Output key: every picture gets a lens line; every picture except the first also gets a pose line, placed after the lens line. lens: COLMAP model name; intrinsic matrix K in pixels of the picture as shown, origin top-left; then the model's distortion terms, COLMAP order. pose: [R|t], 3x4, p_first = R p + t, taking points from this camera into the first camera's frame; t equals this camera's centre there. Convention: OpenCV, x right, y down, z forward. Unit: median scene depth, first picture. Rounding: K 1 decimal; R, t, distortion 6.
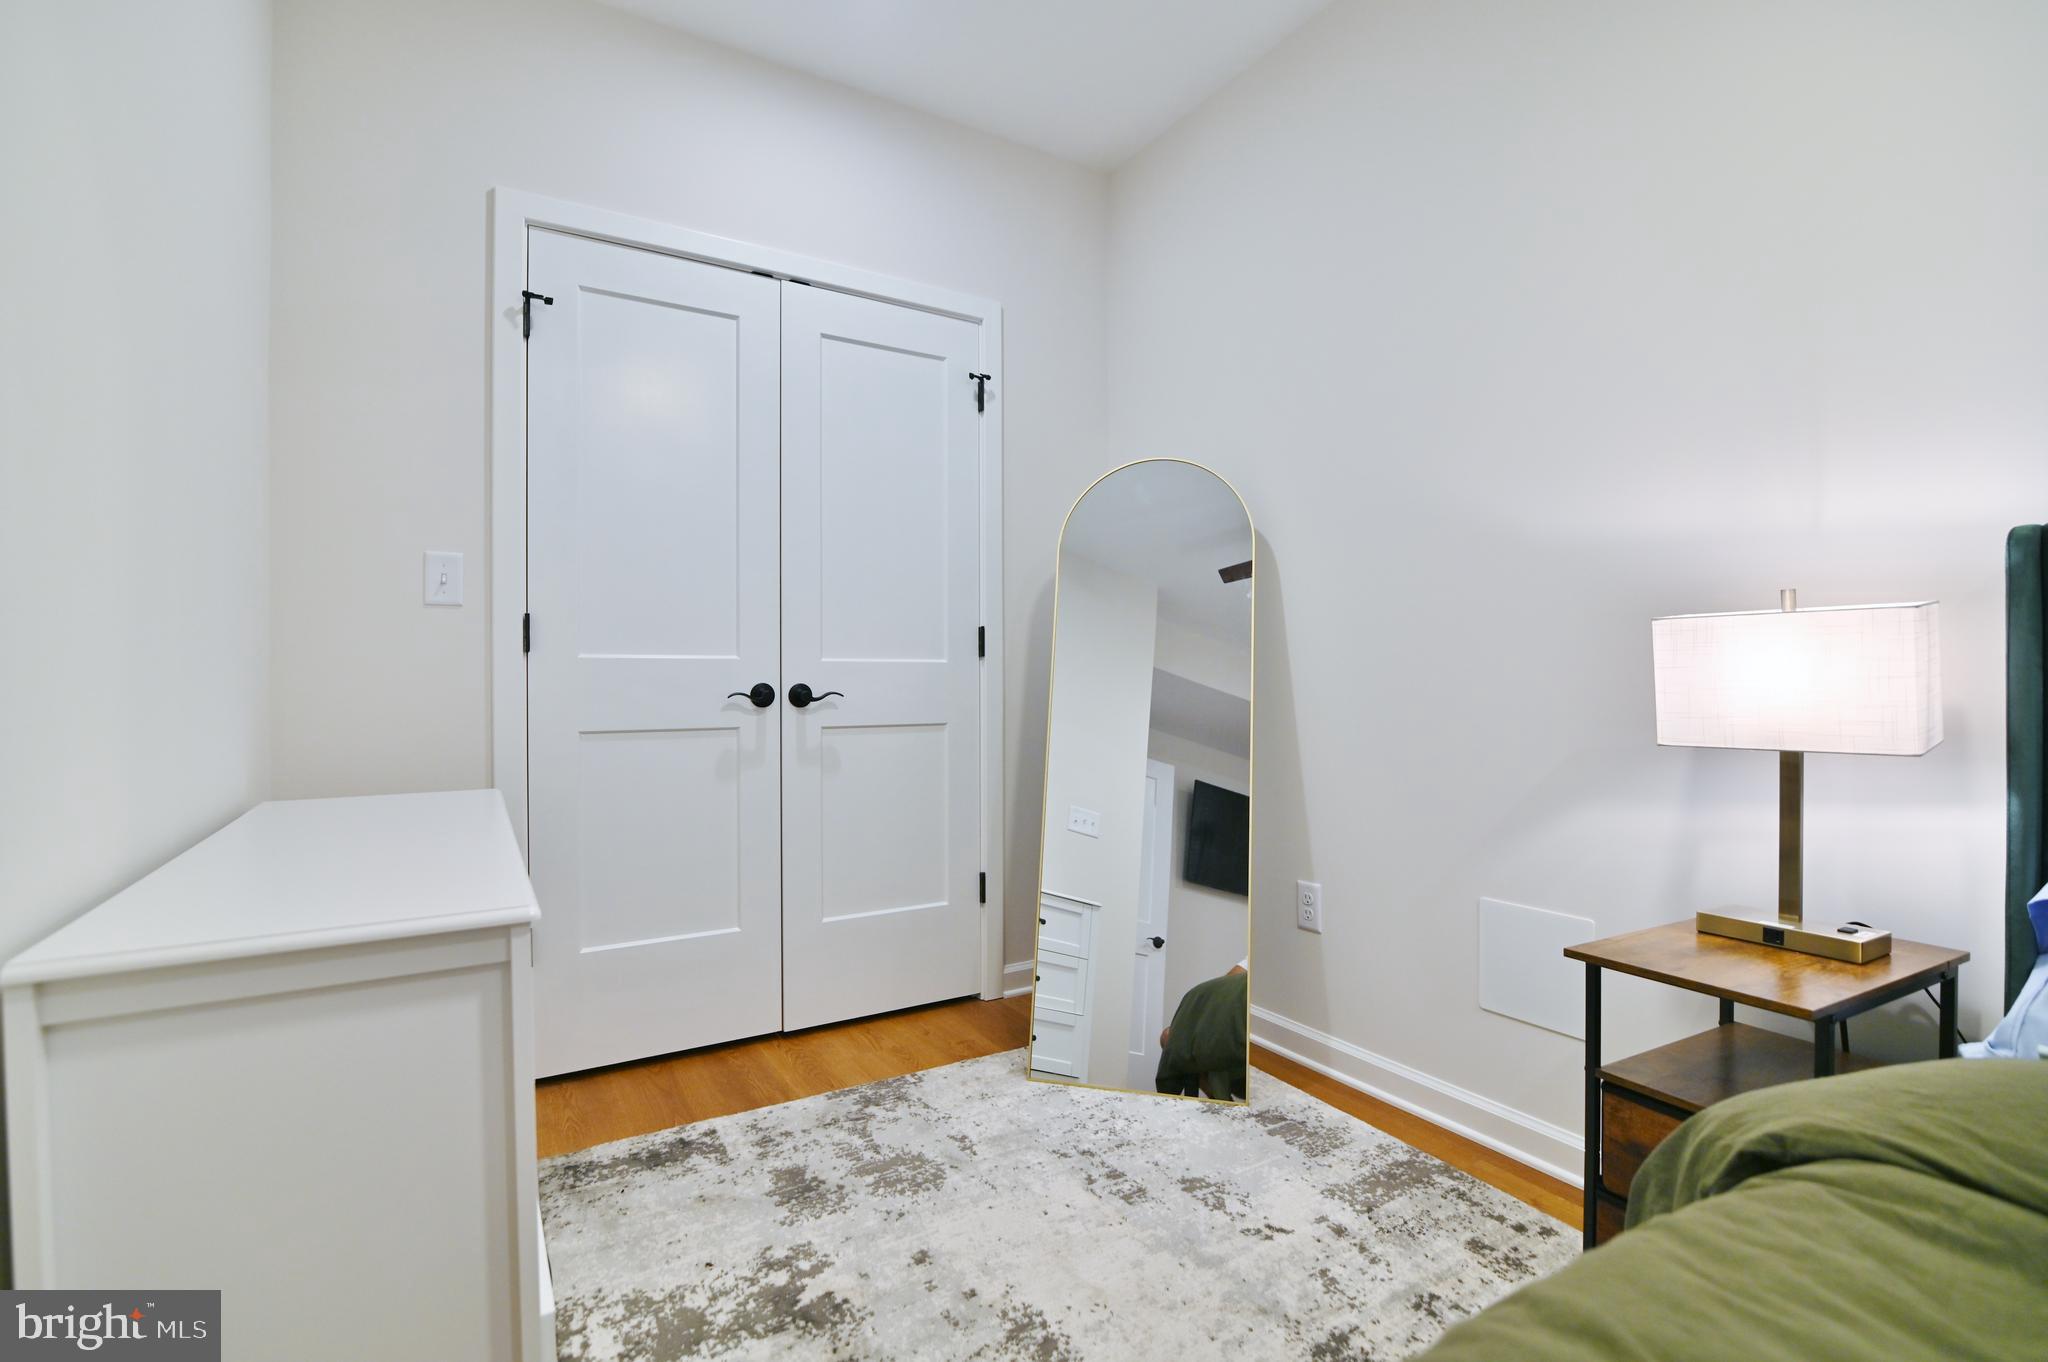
lens RADIAL K [[934.6, 0, 1012.6], [0, 934.6, 677.2], [0, 0, 1]] dist [-0.018235, 0.000664]
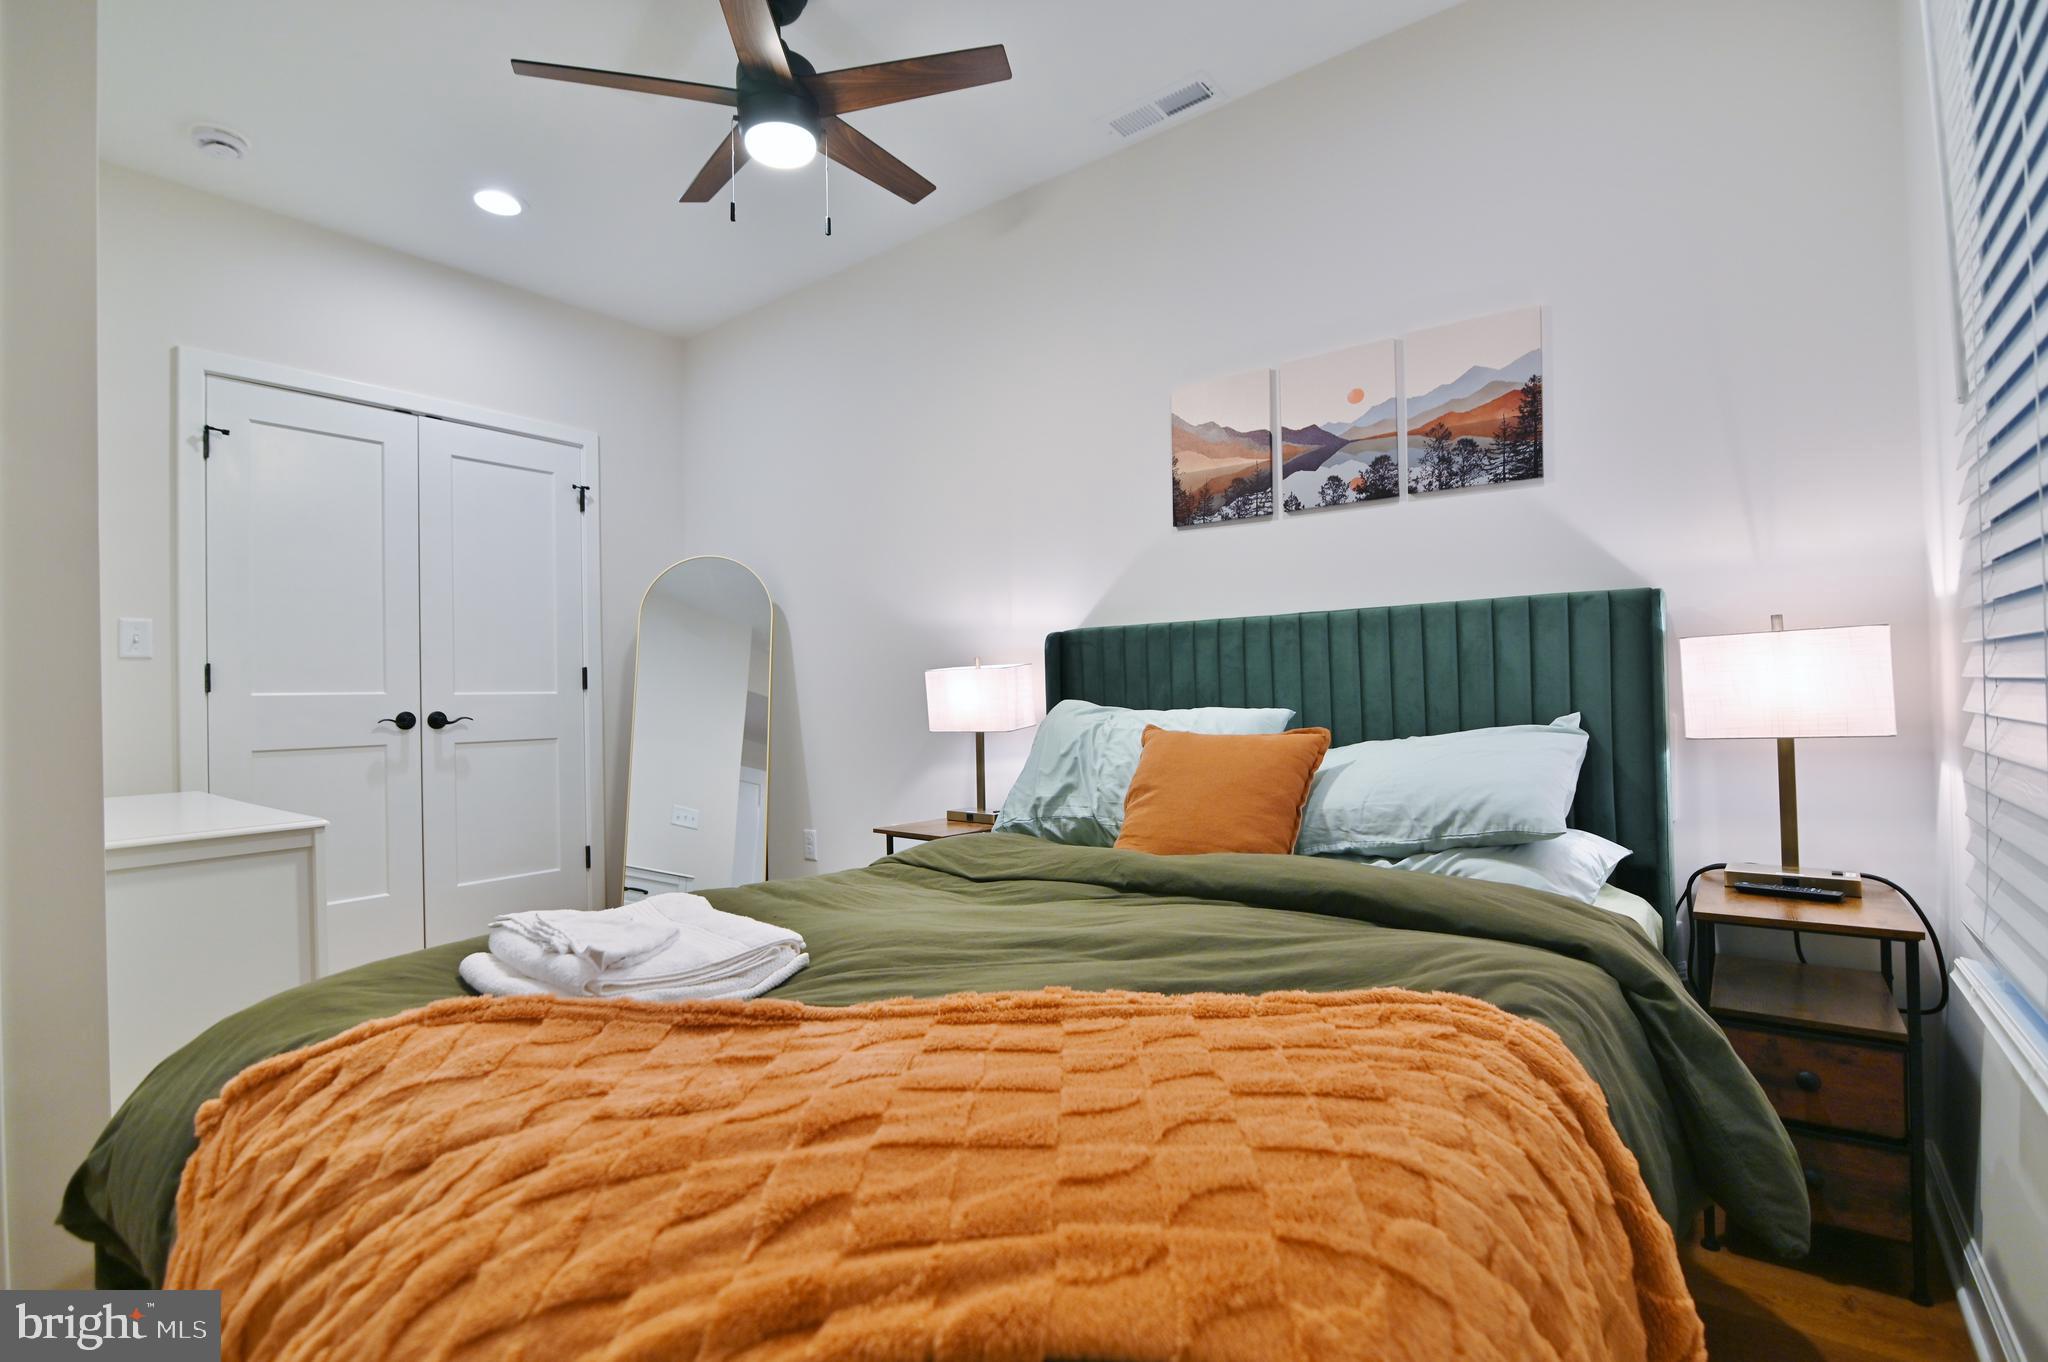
lens RADIAL K [[934.6, 0, 1024.9], [0, 934.6, 682.0], [0, 0, 1]] dist [-0.018235, 0.000664]
pose [[0.929327, -0.011763, 0.369072, 0.082412], [0.017497, 0.999773, -0.012192, -0.005230], [-0.368844, 0.017788, 0.929321, -0.669907]]
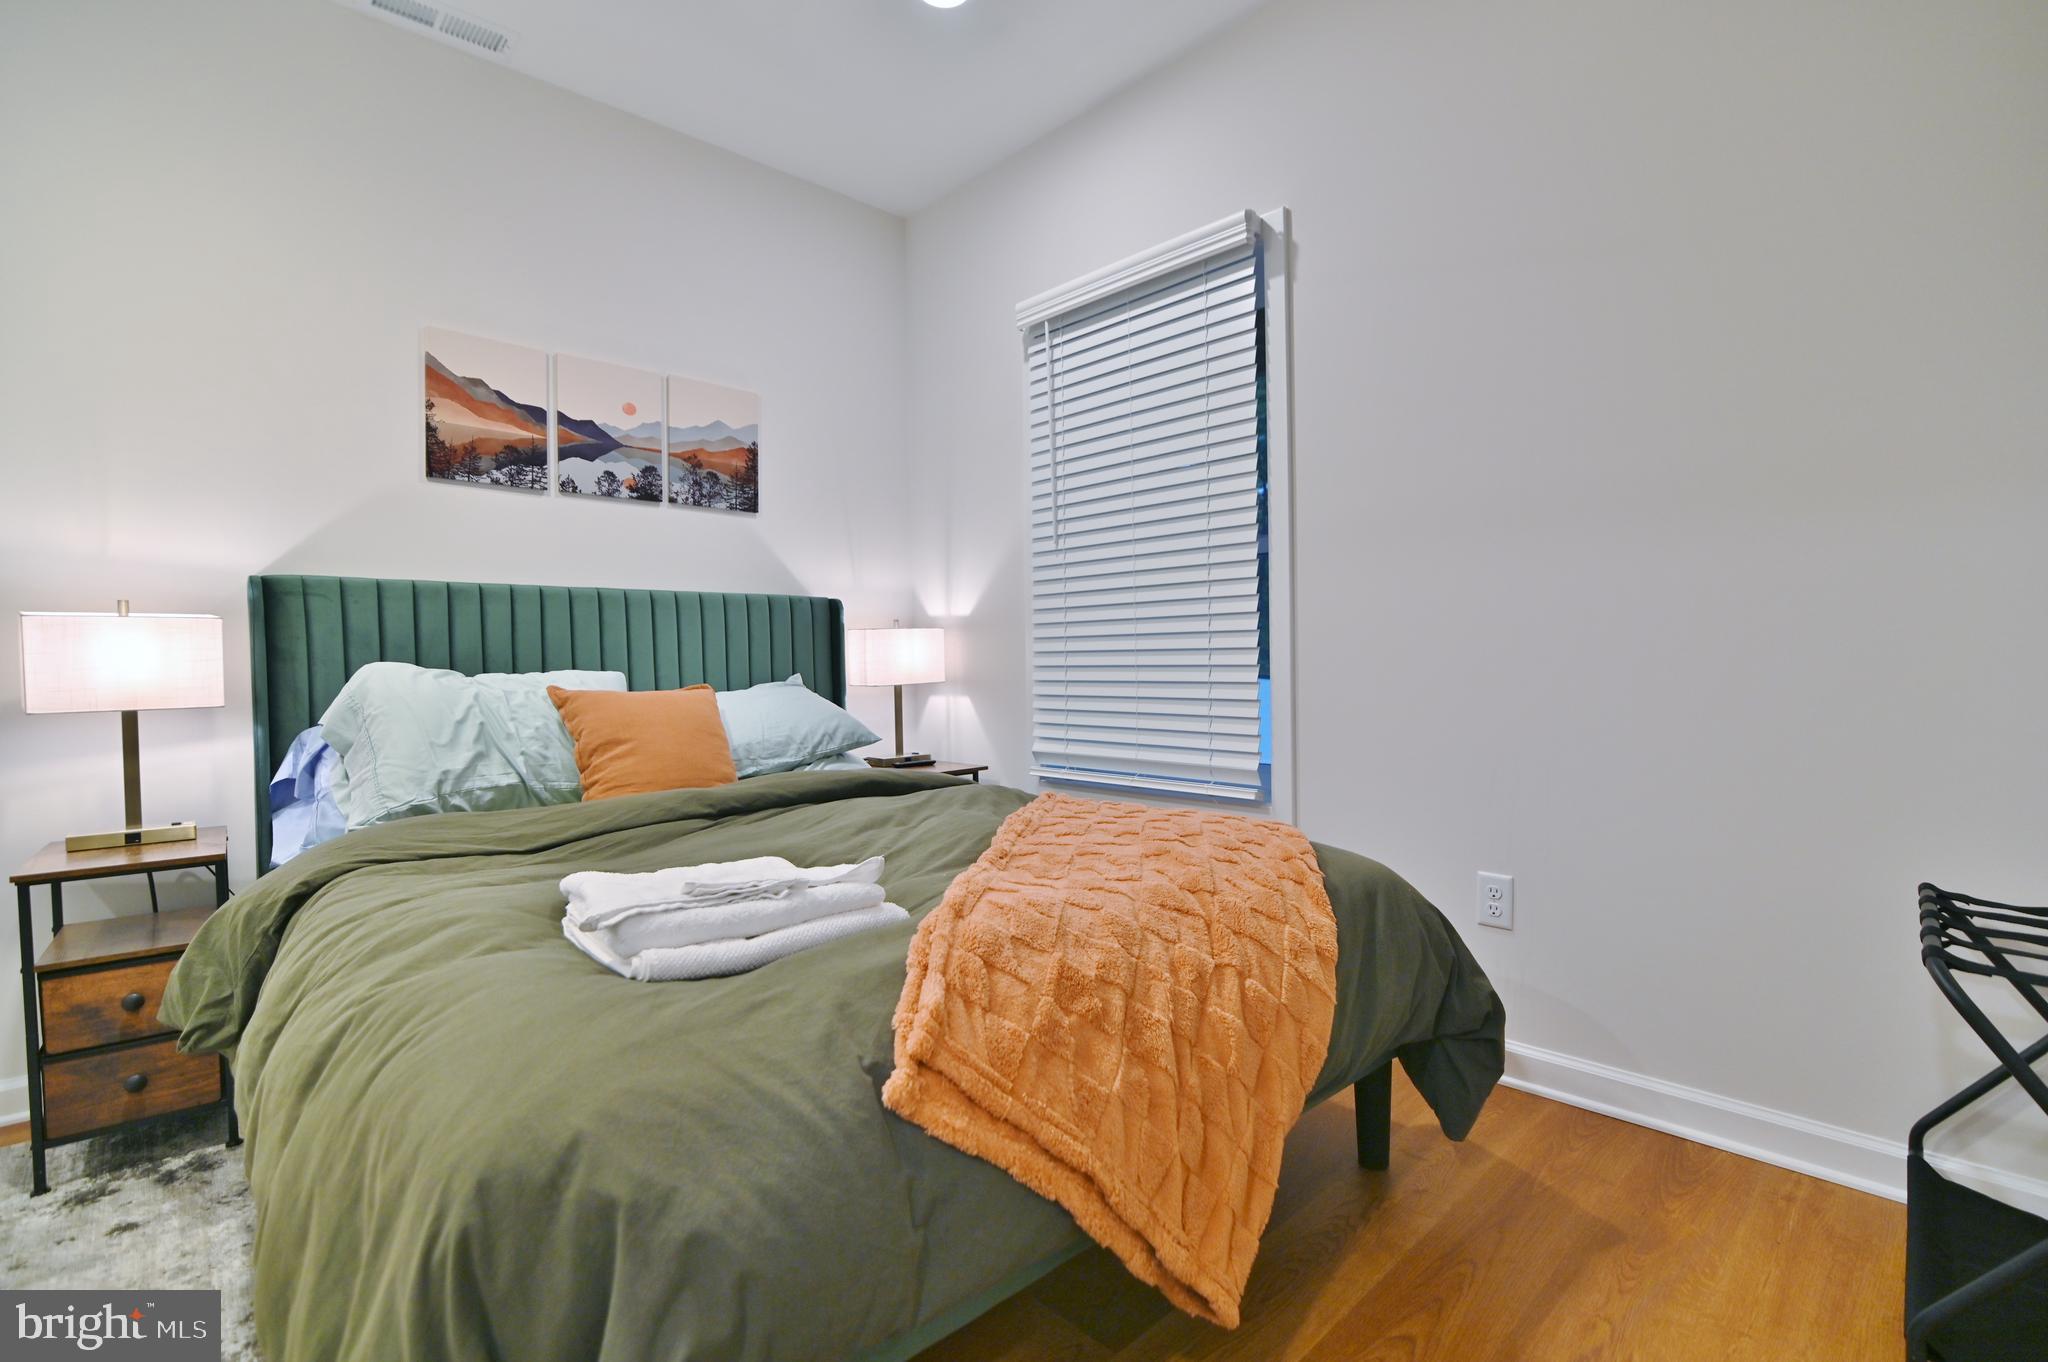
lens RADIAL K [[934.6, 0, 1029.1], [0, 934.6, 682.6], [0, 0, 1]] dist [-0.018235, 0.000664]
pose [[-0.222401, -0.011096, 0.974892, -0.545381], [0.014403, 0.999789, 0.014665, 0.021306], [-0.974849, 0.017303, -0.222195, -0.037491]]
